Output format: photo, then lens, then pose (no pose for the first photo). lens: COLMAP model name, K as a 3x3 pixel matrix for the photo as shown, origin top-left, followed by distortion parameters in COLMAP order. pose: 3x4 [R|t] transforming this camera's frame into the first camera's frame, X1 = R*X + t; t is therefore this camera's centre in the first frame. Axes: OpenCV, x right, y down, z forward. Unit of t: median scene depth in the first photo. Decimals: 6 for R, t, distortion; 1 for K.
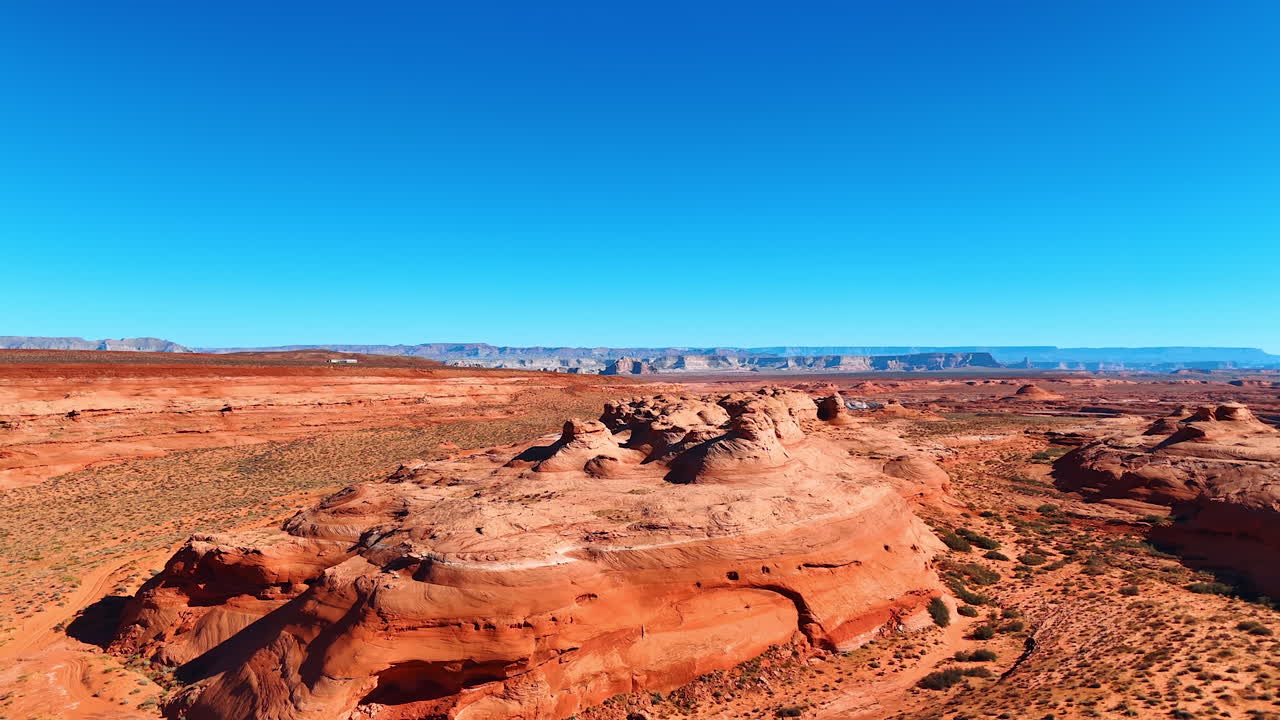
lens RADIAL K [[947.0, 0, 640.0], [0, 947.0, 360.0], [0, 0, 1]] dist [0.068440, -0.058060]
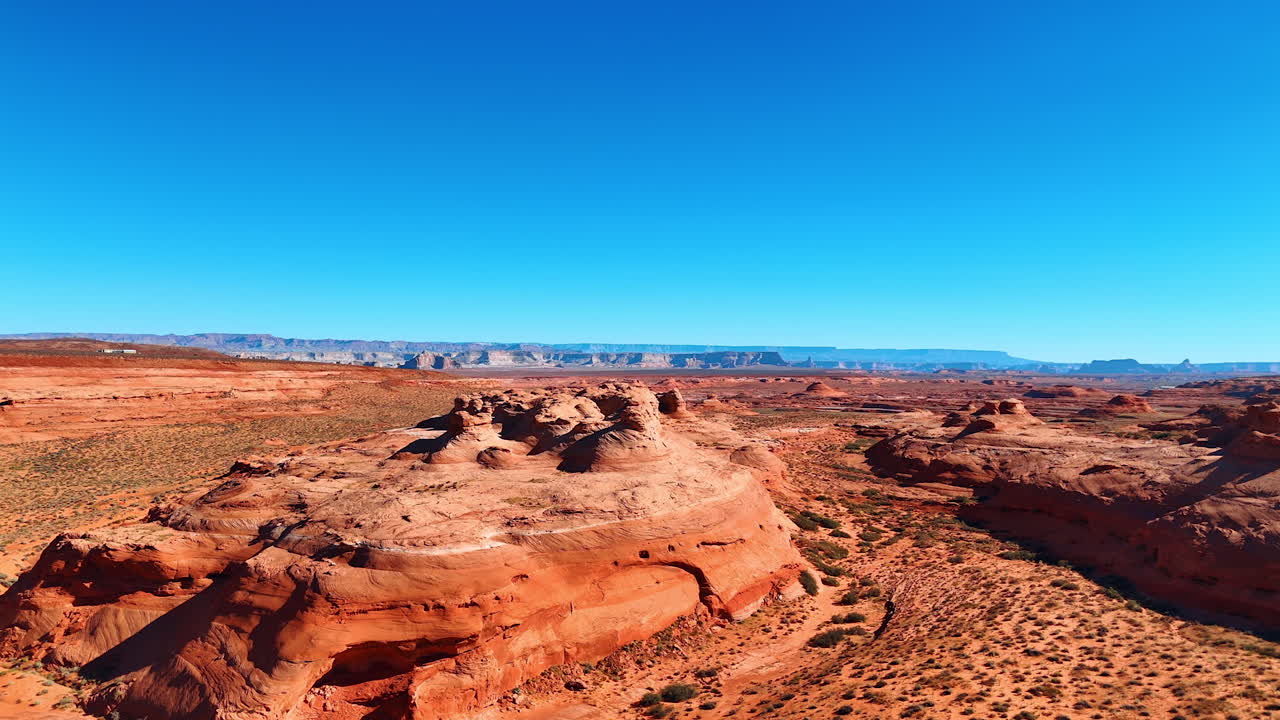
lens RADIAL K [[947.0, 0, 640.0], [0, 947.0, 360.0], [0, 0, 1]] dist [0.068440, -0.058060]
pose [[0.978353, 0.012199, 0.206582, -0.122081], [-0.013102, 0.999910, 0.003007, 0.001224], [-0.206526, -0.005648, 0.978425, -0.054443]]
